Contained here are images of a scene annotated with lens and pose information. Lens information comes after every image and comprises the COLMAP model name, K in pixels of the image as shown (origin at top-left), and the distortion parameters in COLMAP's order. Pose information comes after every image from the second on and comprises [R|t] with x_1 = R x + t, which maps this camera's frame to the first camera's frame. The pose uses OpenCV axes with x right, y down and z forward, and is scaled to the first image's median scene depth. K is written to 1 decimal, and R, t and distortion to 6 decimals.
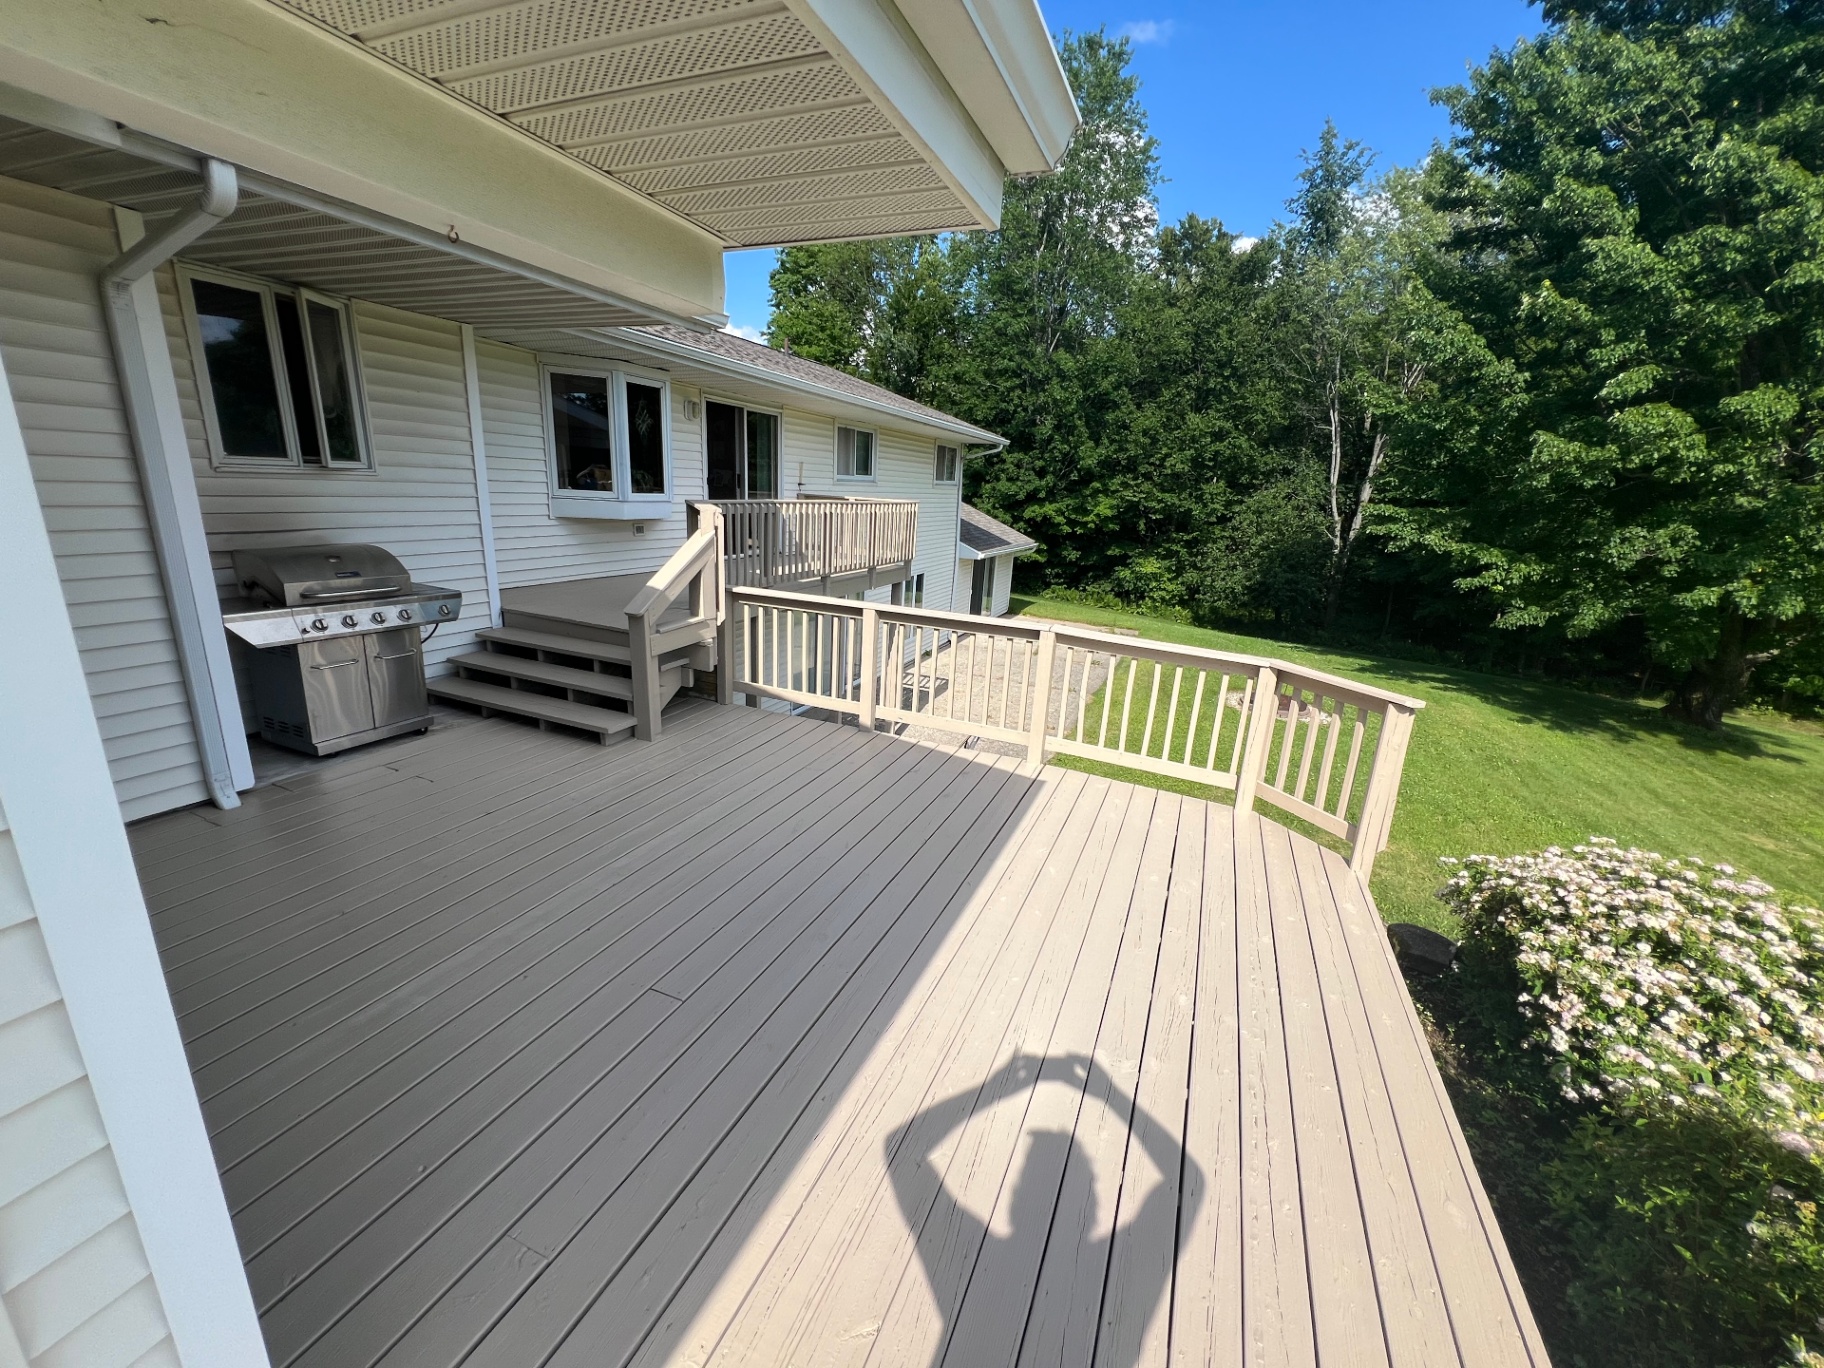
lens RADIAL K [[738.0, 0, 911.8], [0, 738.0, 688.4], [0, 0, 1]] dist [-0.000225, -0.000369]
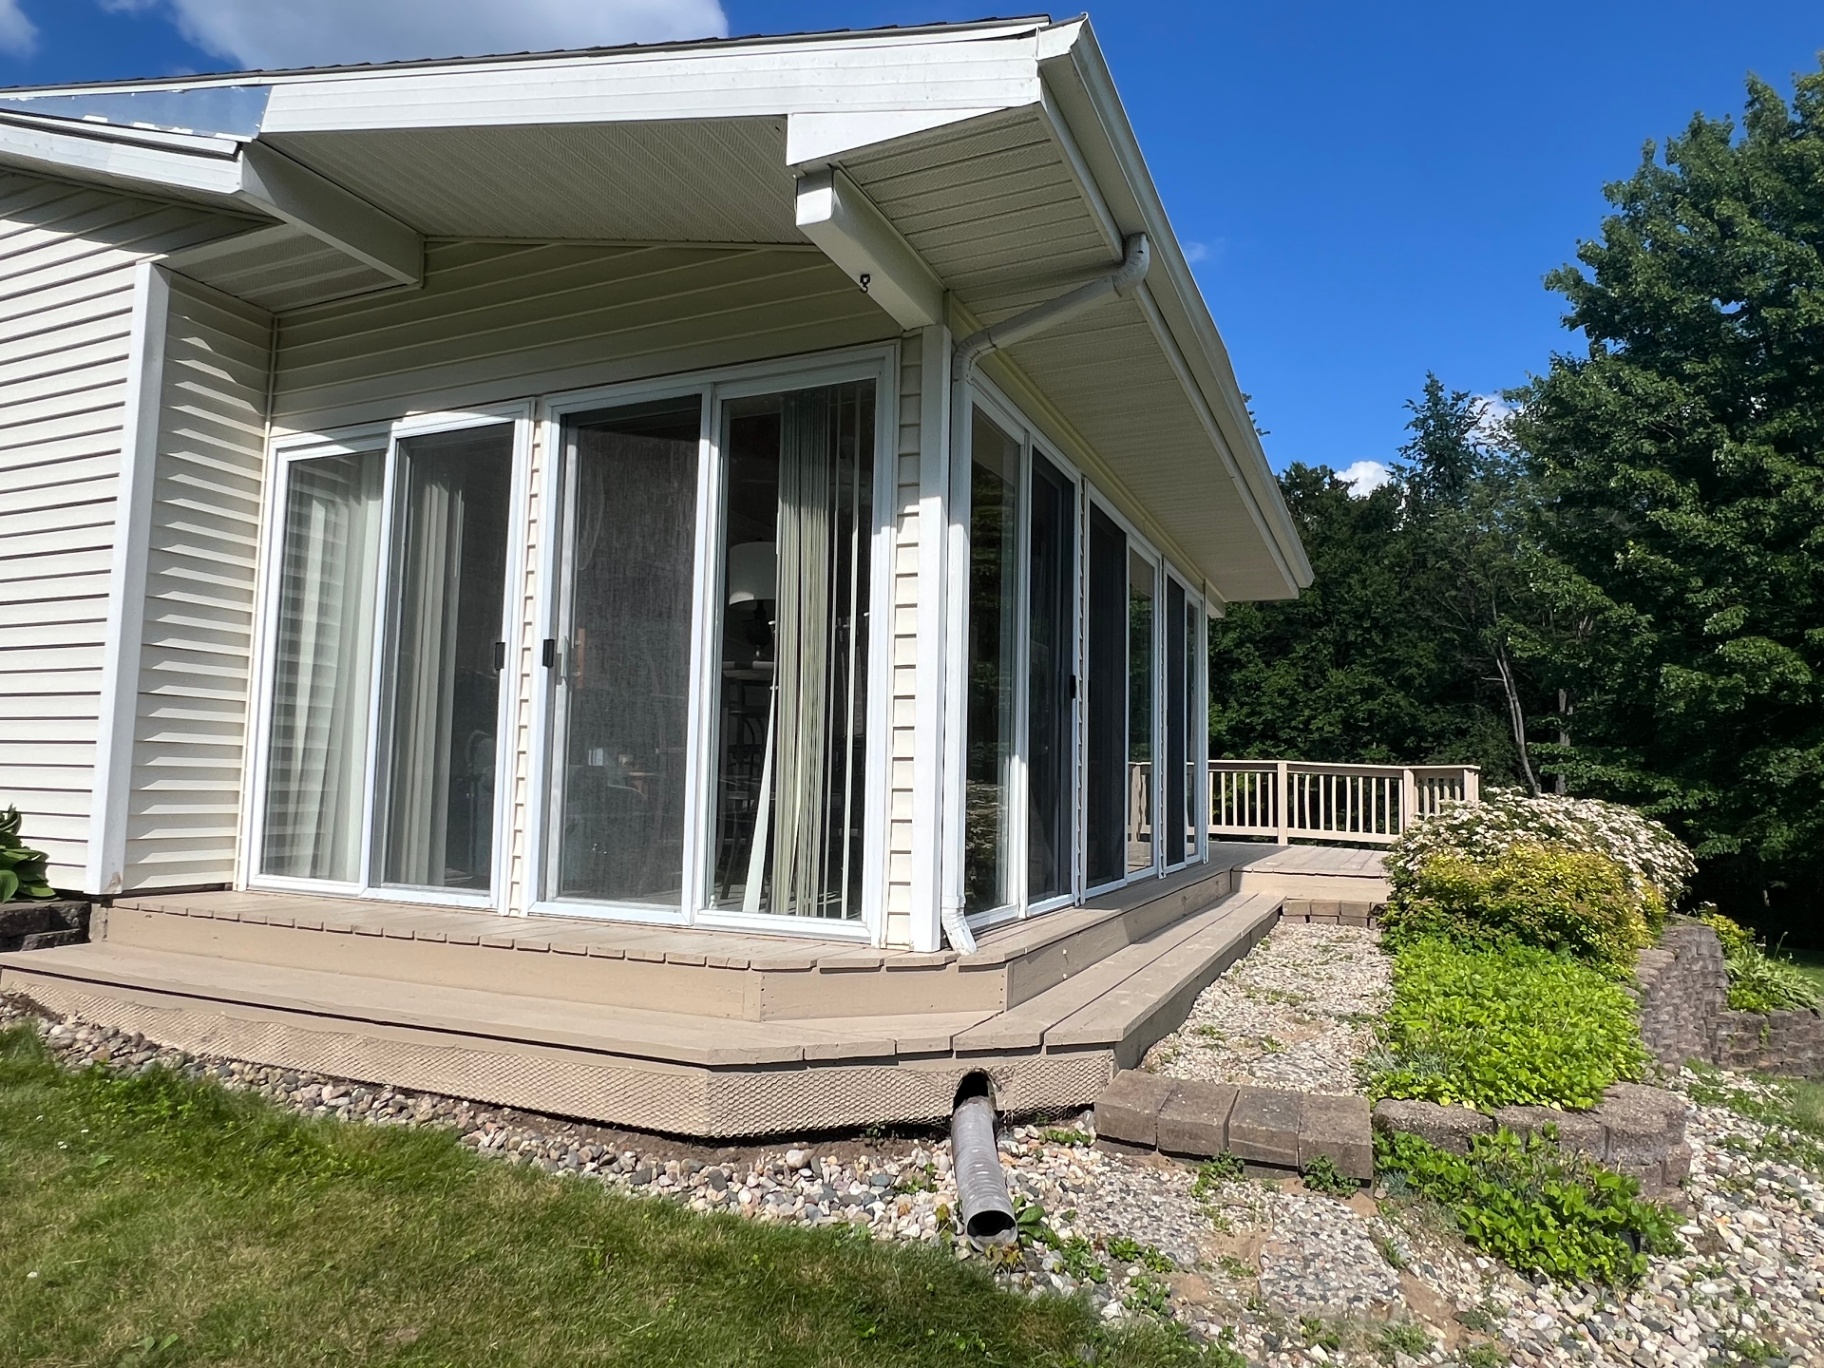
lens RADIAL K [[1123.4, 0, 908.5], [0, 1123.4, 684.8], [0, 0, 1]] dist [0.003880, -0.004399]
pose [[0.999310, -0.033324, -0.016389, -0.089123], [0.025317, 0.934209, -0.355827, 0.092528], [0.027168, 0.355166, 0.934408, -0.217164]]
